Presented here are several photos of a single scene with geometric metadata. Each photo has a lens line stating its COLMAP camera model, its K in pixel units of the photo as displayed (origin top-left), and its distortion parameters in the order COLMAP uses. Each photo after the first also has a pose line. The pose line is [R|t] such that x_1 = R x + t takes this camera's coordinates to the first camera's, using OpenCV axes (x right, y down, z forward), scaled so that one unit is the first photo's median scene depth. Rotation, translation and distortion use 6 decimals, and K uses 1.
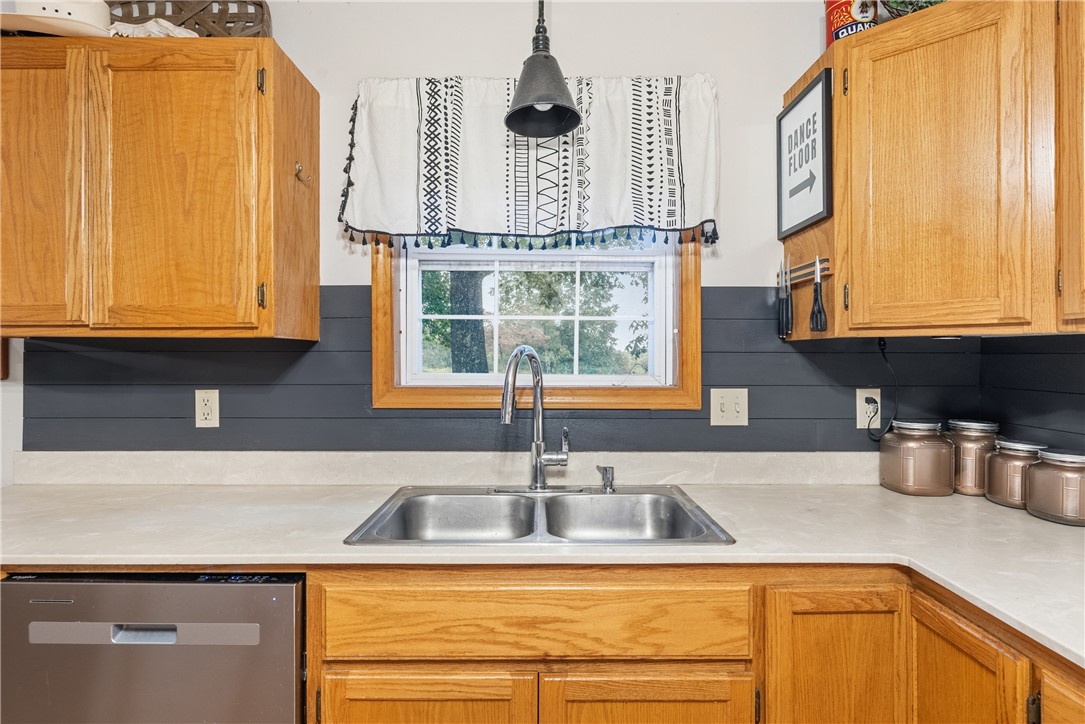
lens RADIAL K [[580.8, 0, 544.7], [0, 580.8, 357.7], [0, 0, 1]] dist [-0.001077, -0.000377]
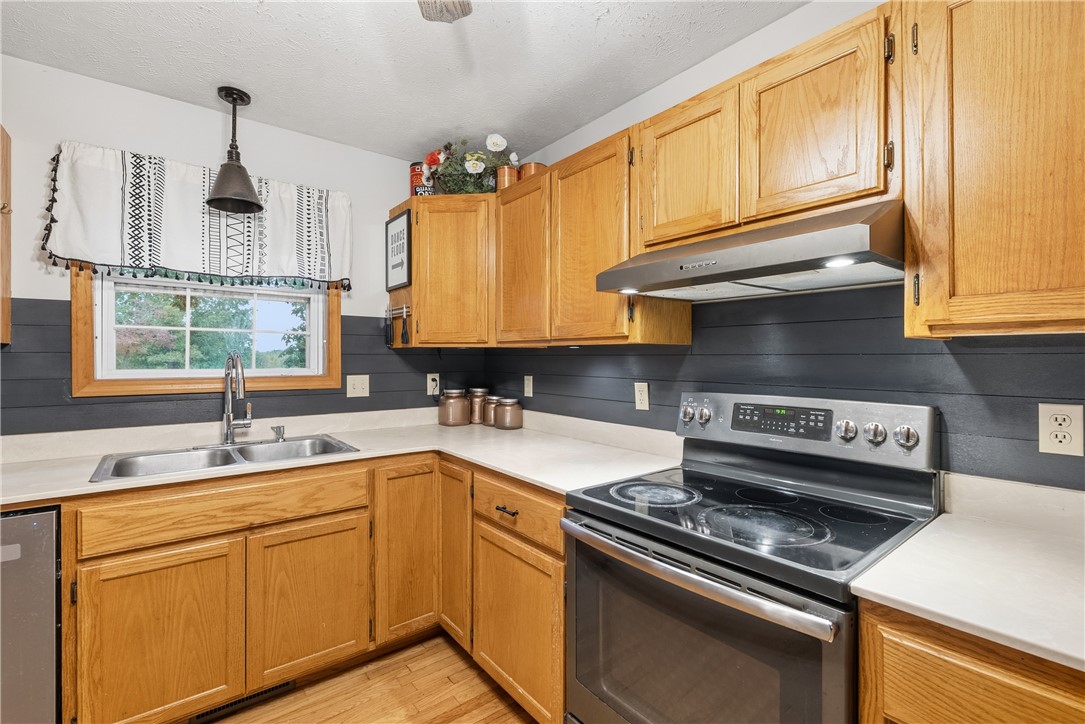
lens RADIAL K [[482.8, 0, 543.6], [0, 482.8, 356.1], [0, 0, 1]] dist [-0.005329, -0.000152]
pose [[0.787131, 0.000854, 0.616786, -0.144978], [0.001306, 0.999994, -0.003052, 0.001550], [-0.616785, 0.003208, 0.787125, -0.512826]]
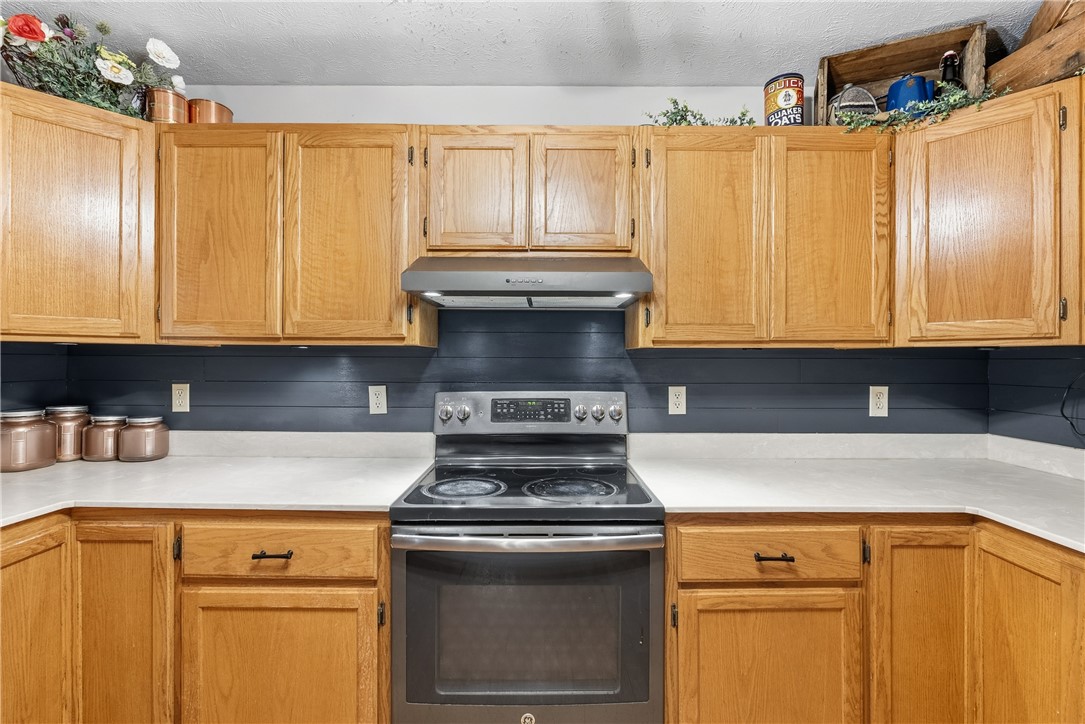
lens RADIAL K [[482.8, 0, 544.5], [0, 482.8, 359.9], [0, 0, 1]] dist [-0.003719, 0.000065]
pose [[0.003068, -0.001161, 0.999995, -0.377425], [-0.002241, 0.999997, 0.001168, 0.000058], [-0.999993, -0.002245, 0.003066, -0.099815]]
